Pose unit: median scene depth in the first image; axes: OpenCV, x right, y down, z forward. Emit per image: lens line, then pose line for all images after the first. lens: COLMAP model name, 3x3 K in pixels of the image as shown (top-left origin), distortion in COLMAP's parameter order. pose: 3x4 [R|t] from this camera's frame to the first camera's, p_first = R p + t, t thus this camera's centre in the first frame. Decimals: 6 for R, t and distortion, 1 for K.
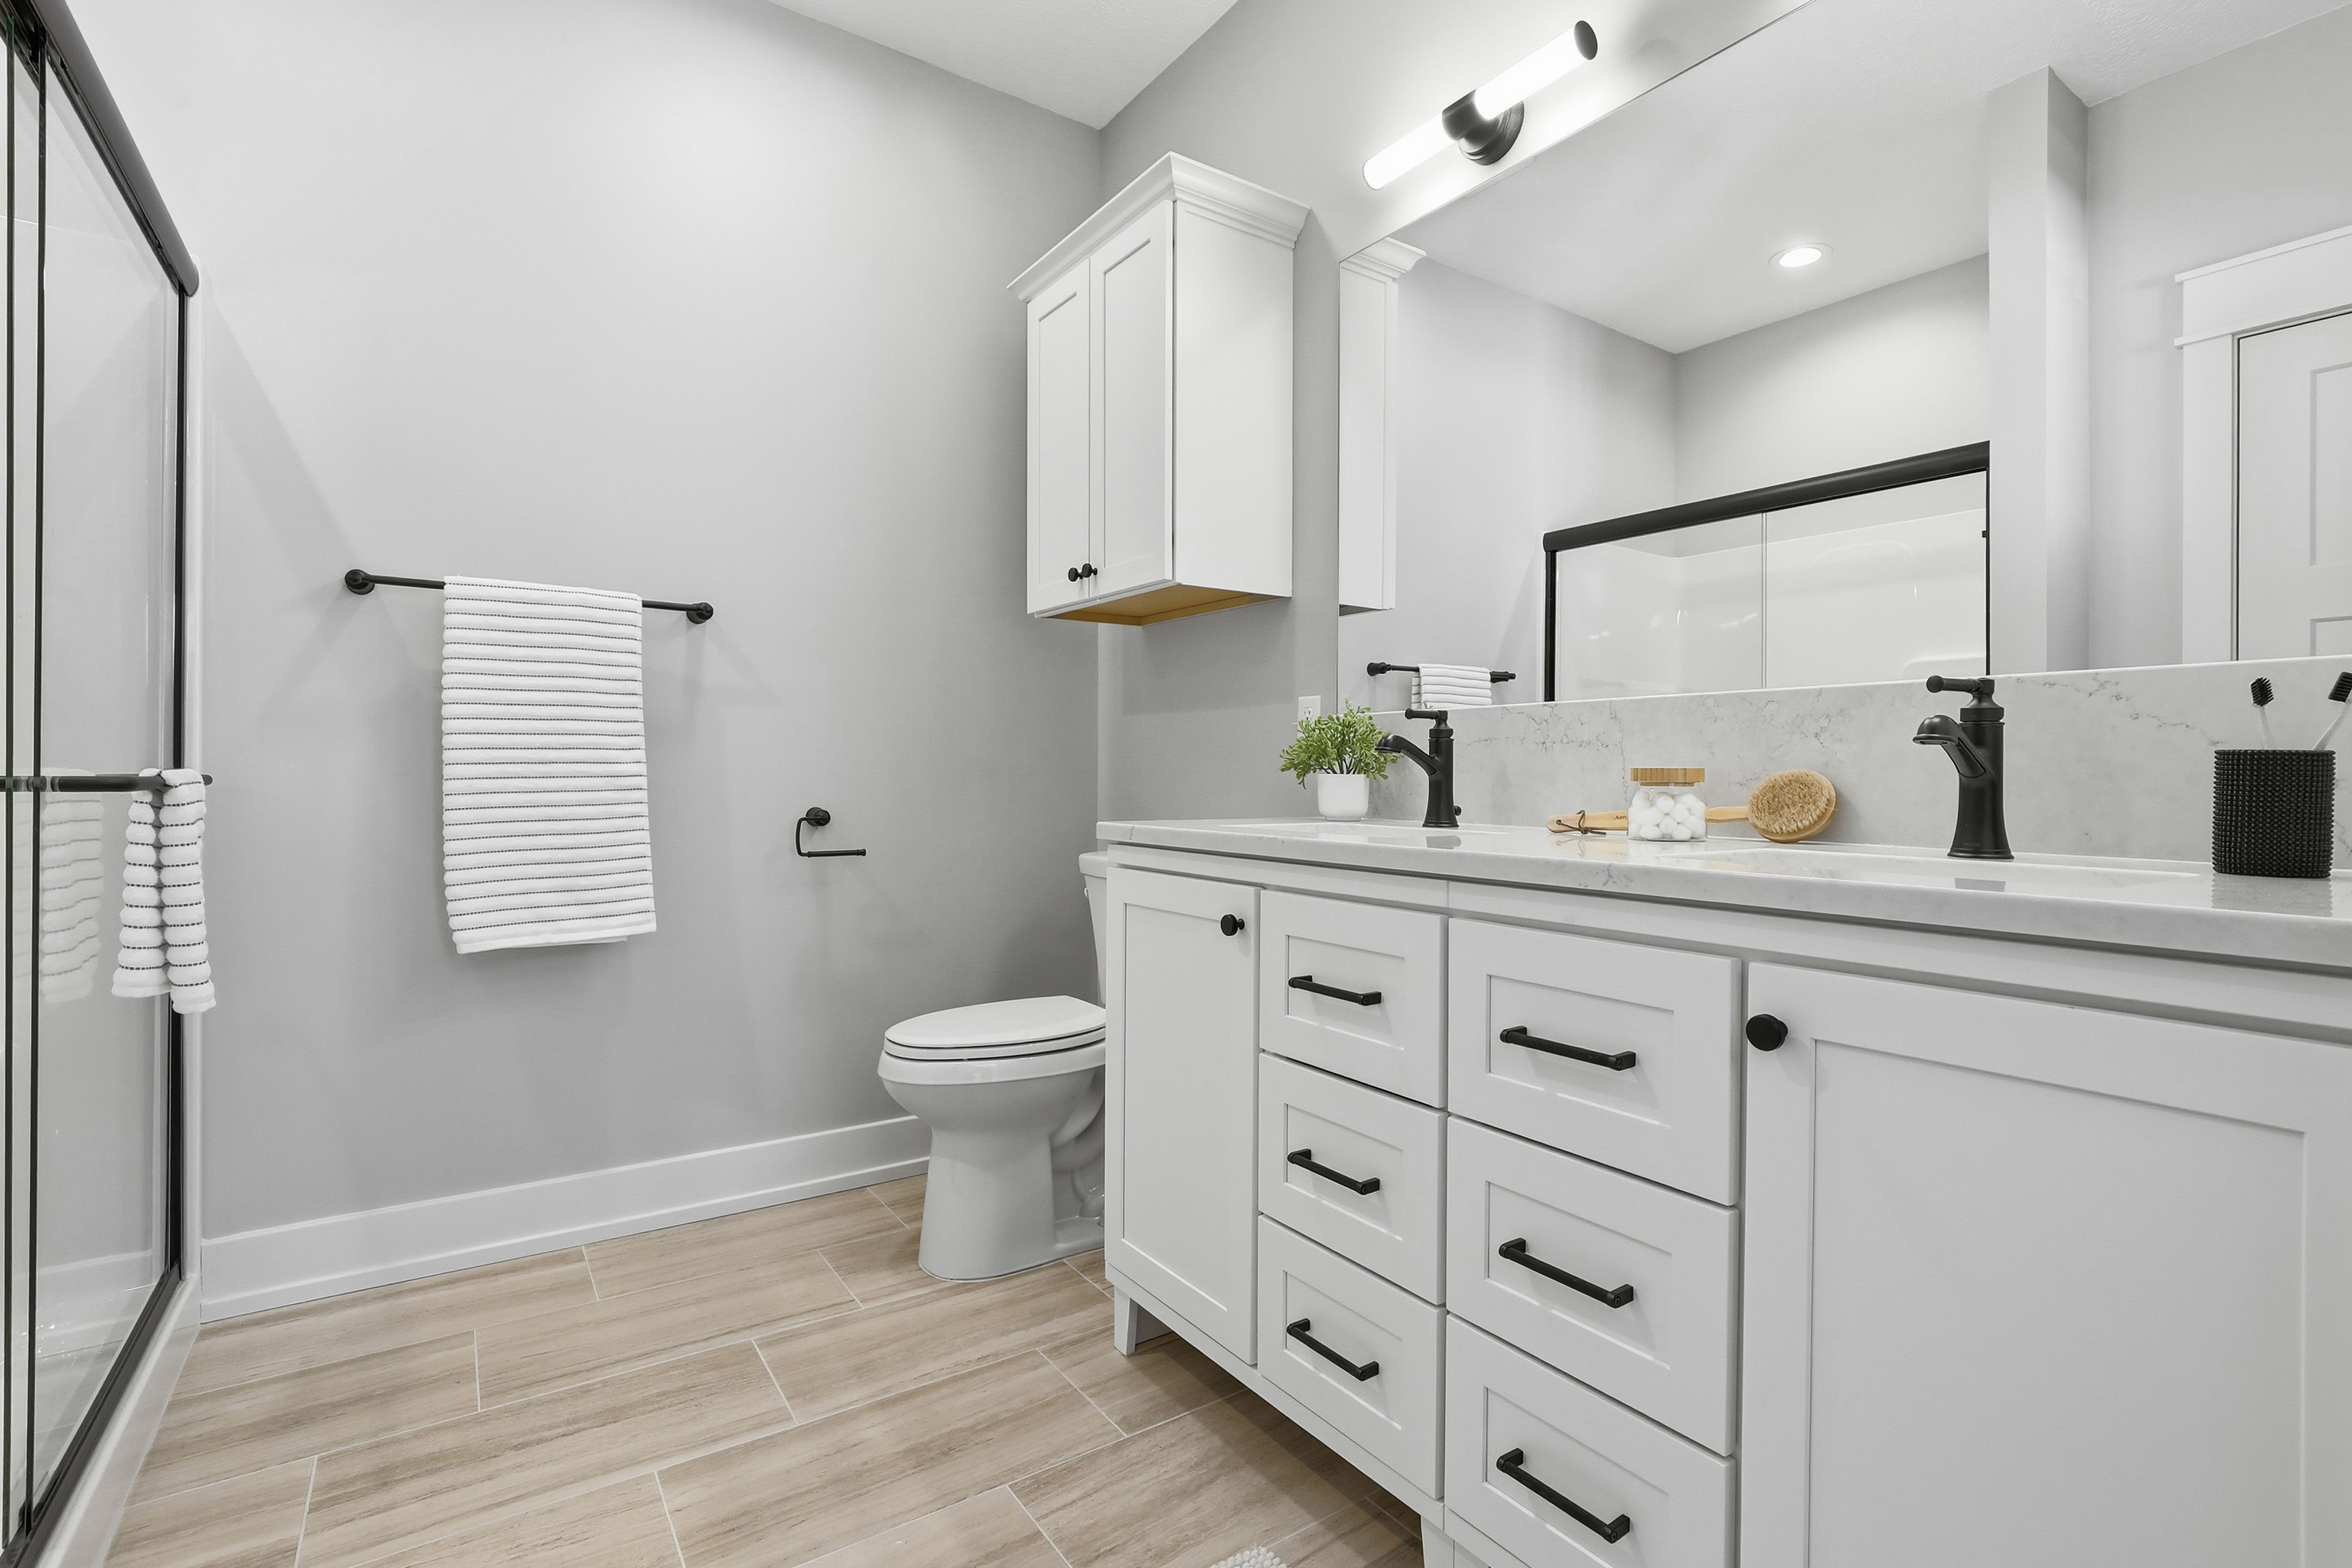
lens RADIAL K [[1101.3, 0, 1175.7], [0, 1101.3, 777.9], [0, 0, 1]] dist [-0.012335, 0.002997]
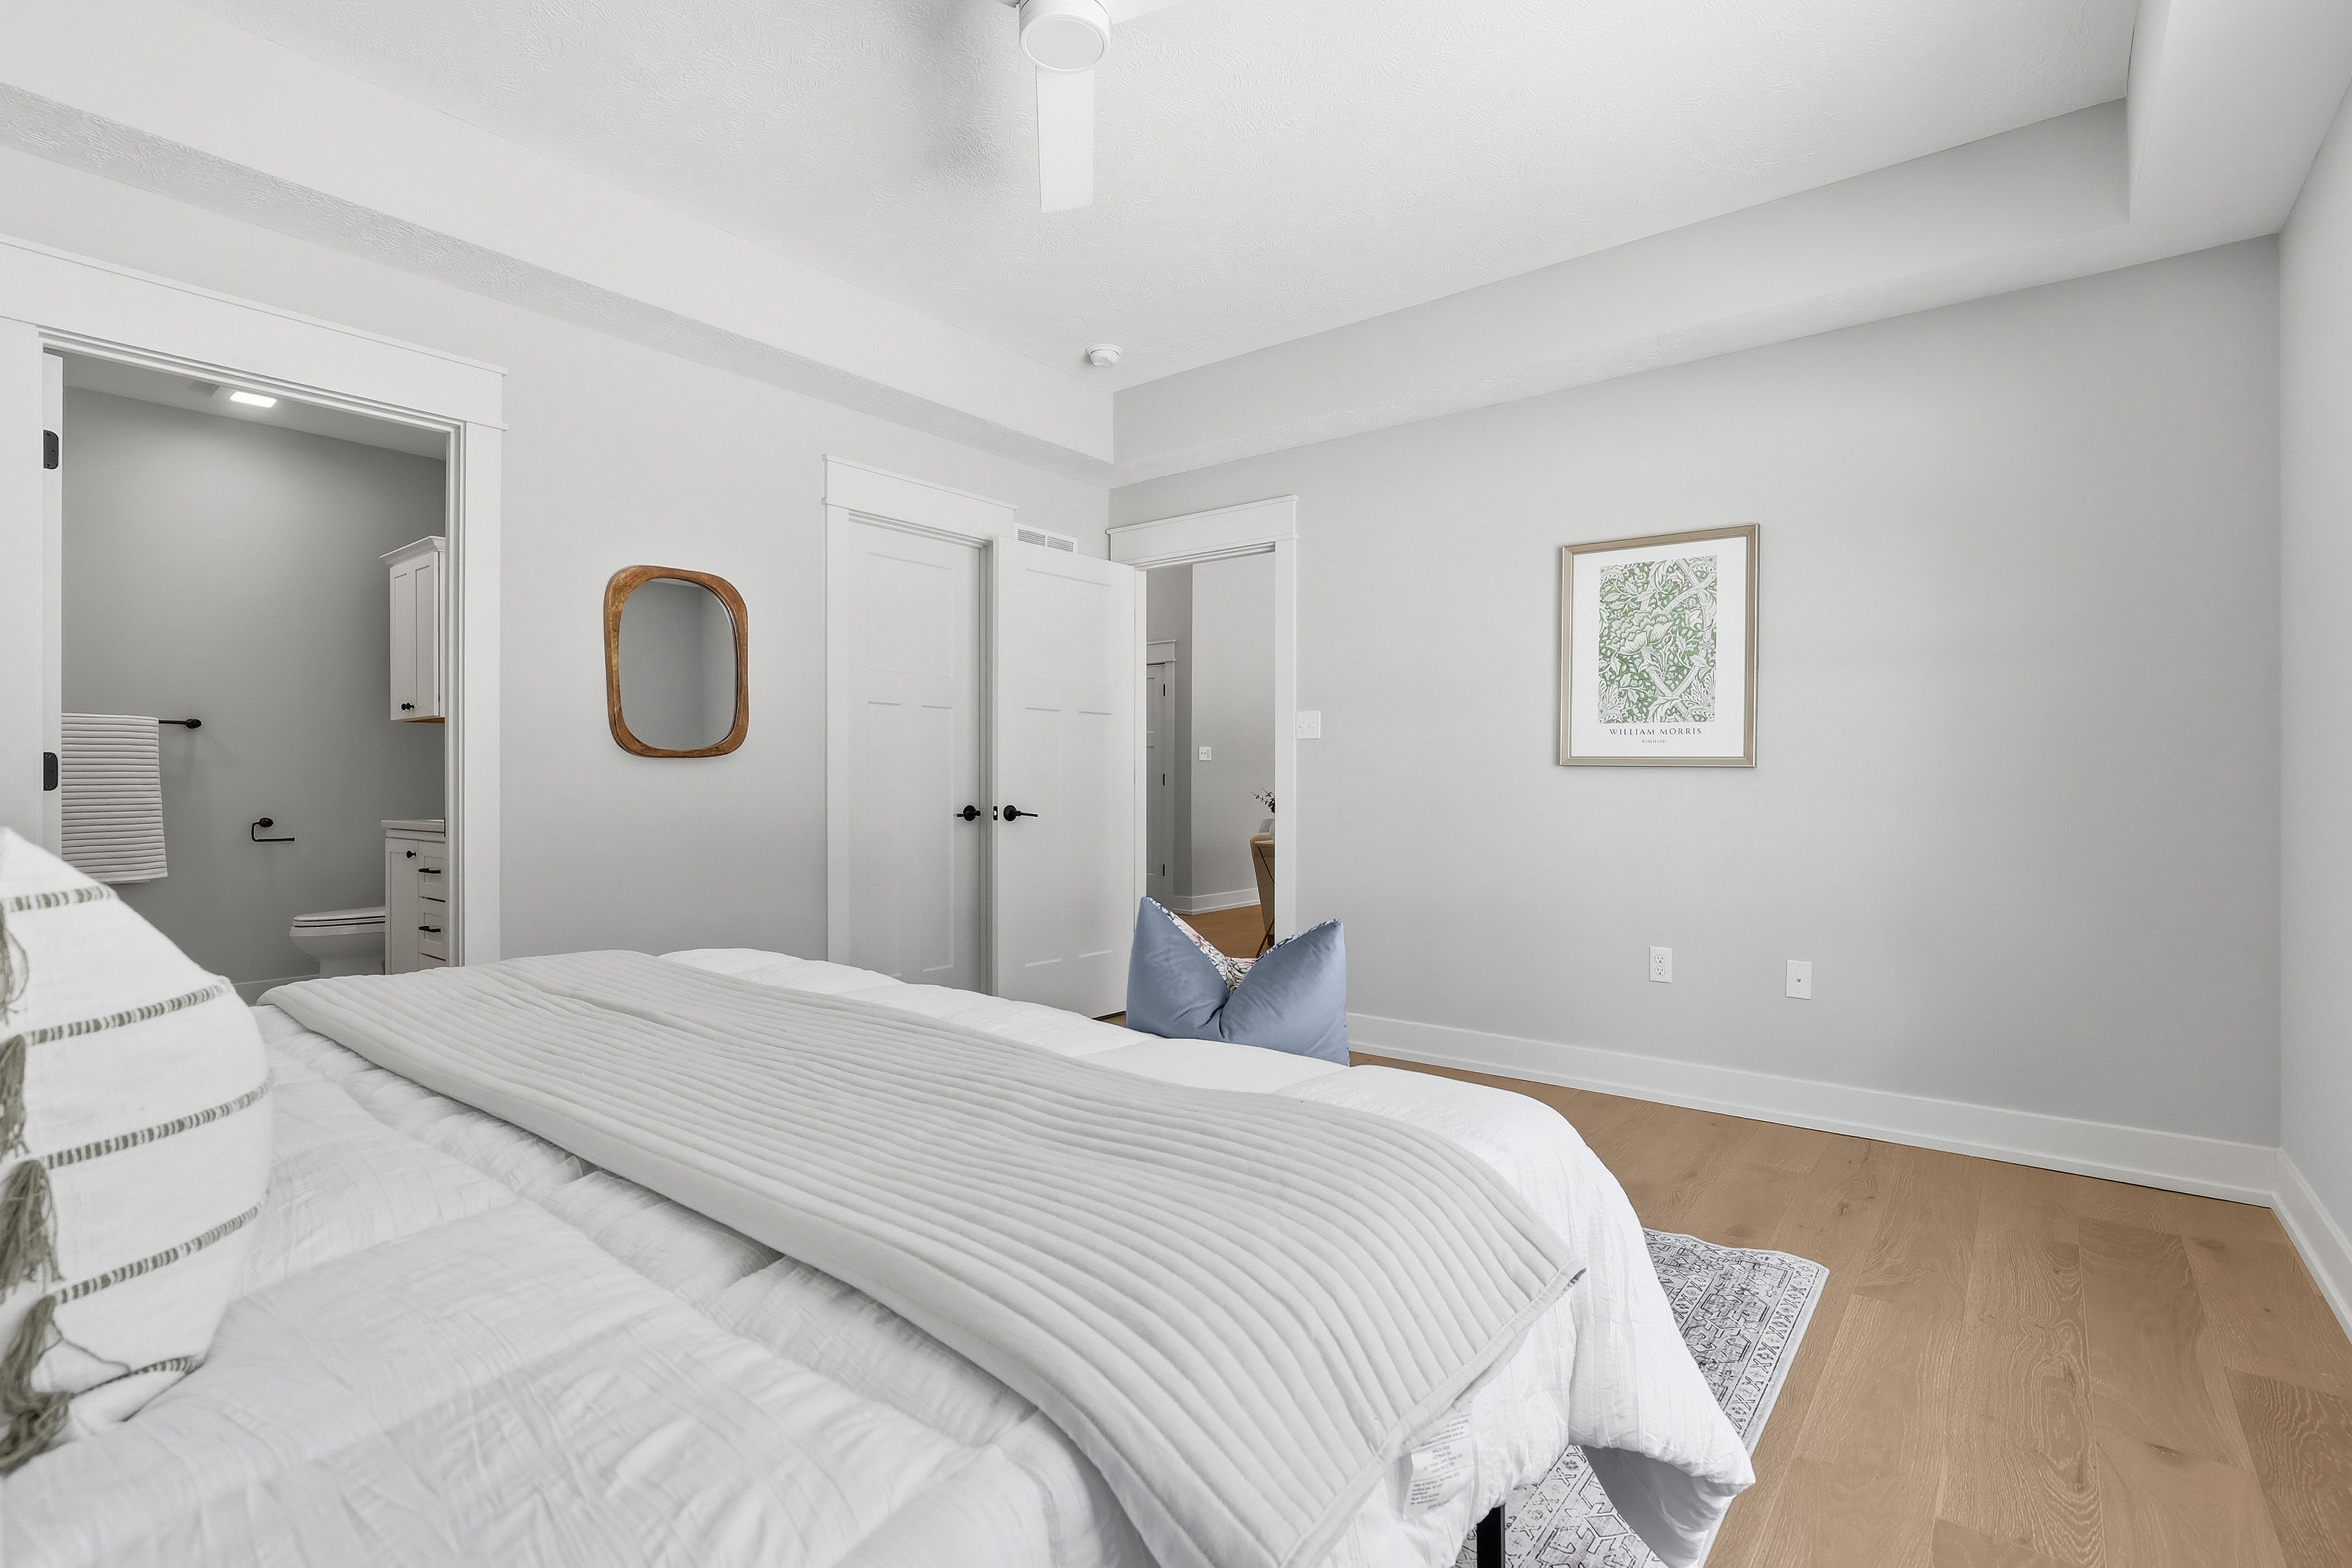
lens RADIAL K [[1101.3, 0, 1175.3], [0, 1101.3, 781.3], [0, 0, 1]] dist [-0.012335, 0.002997]
pose [[0.955388, -0.005753, 0.295297, 0.760019], [0.007520, 0.999960, -0.004849, -0.019266], [-0.295257, 0.006853, 0.955393, -1.582105]]
